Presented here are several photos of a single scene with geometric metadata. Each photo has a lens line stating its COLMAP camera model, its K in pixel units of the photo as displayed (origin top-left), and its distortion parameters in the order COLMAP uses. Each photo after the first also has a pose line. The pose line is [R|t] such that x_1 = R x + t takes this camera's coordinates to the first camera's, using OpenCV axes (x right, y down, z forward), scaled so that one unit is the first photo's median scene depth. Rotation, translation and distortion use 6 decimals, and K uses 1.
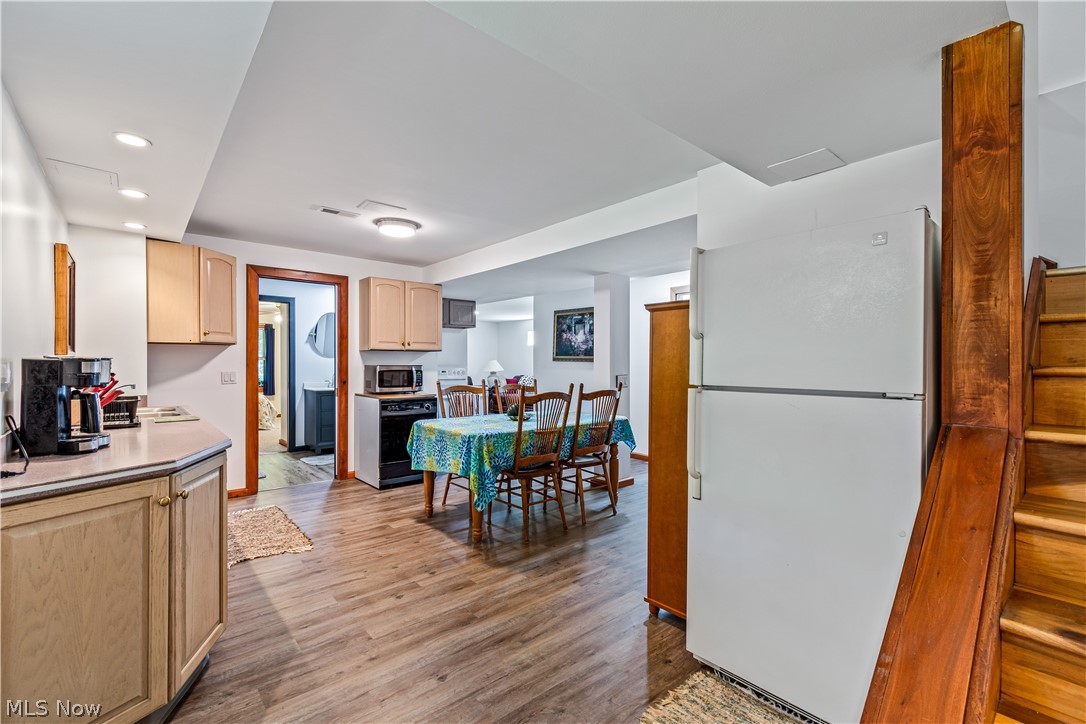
lens RADIAL K [[482.2, 0, 542.9], [0, 482.2, 363.4], [0, 0, 1]] dist [0.005571, -0.001216]
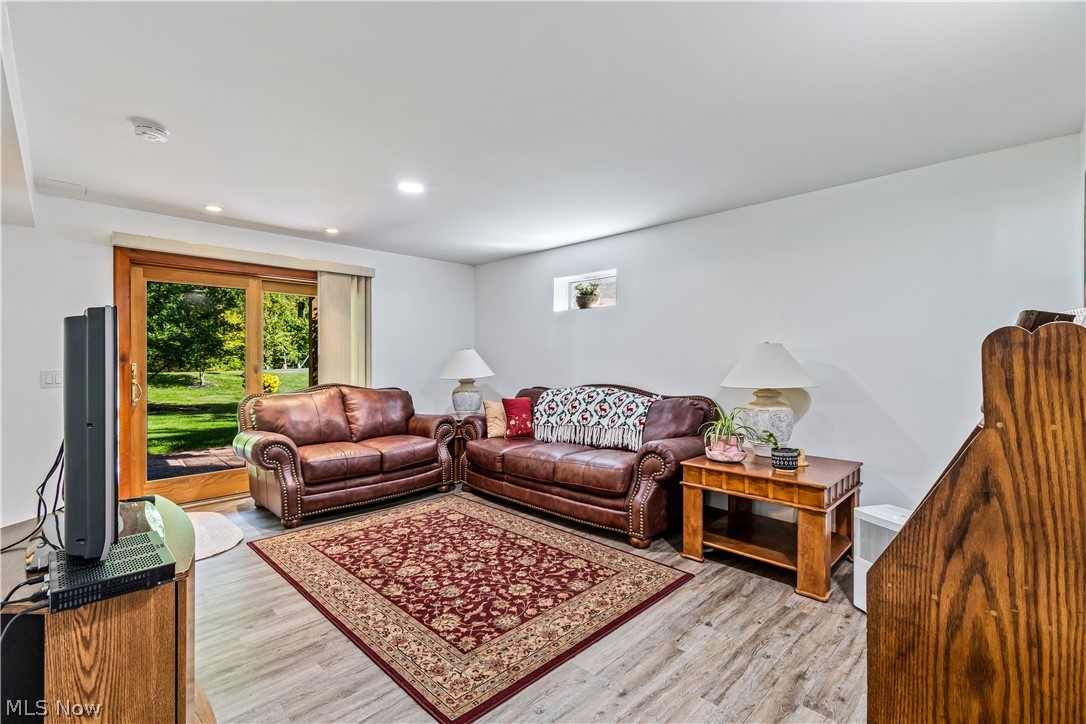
lens RADIAL K [[482.2, 0, 550.0], [0, 482.2, 362.5], [0, 0, 1]] dist [0.005571, -0.001216]
pose [[0.998249, -0.013418, 0.057601, -0.058192], [0.012805, 0.999858, 0.010989, 0.000278], [-0.057741, -0.010232, 0.998279, 0.606955]]
